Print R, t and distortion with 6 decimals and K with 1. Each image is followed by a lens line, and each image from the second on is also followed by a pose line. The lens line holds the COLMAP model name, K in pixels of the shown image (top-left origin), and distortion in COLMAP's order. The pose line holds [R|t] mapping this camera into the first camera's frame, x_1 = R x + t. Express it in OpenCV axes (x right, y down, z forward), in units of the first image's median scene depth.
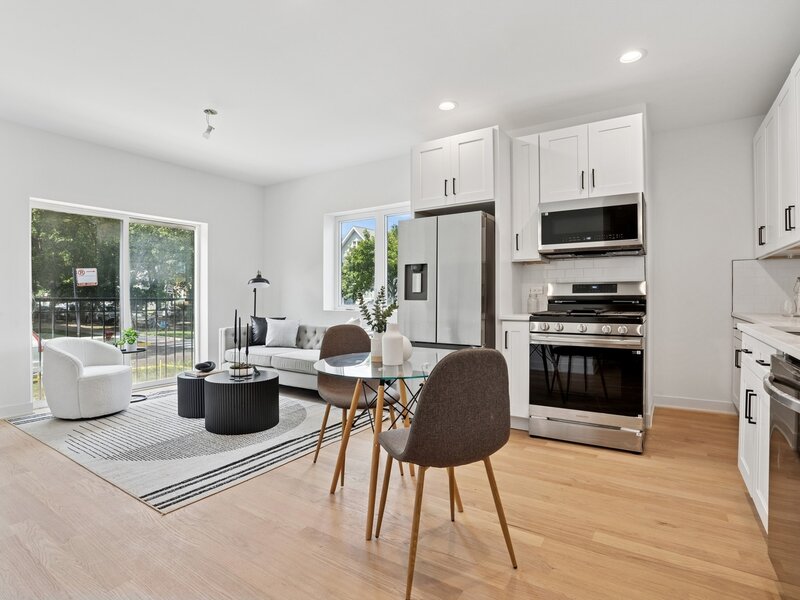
lens RADIAL K [[429.2, 0, 400.0], [0, 429.2, 300.0], [0, 0, 1]] dist [0.001993, 0.001601]
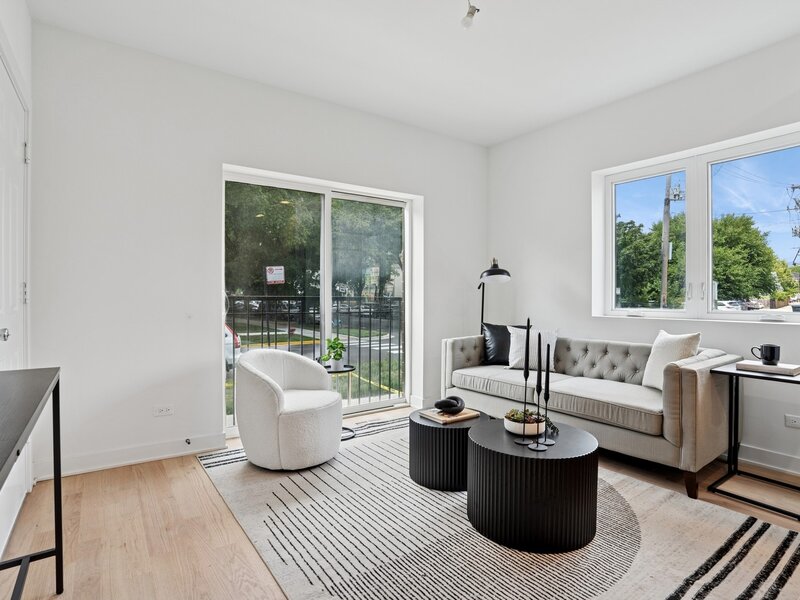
lens RADIAL K [[367.5, 0, 400.0], [0, 367.5, 300.0], [0, 0, 1]] dist [-0.002156, -0.000142]
pose [[0.960629, 0.005355, -0.277784, -0.327017], [-0.003955, 0.999976, 0.005601, -0.002877], [0.277808, -0.004282, 0.960627, 0.401534]]
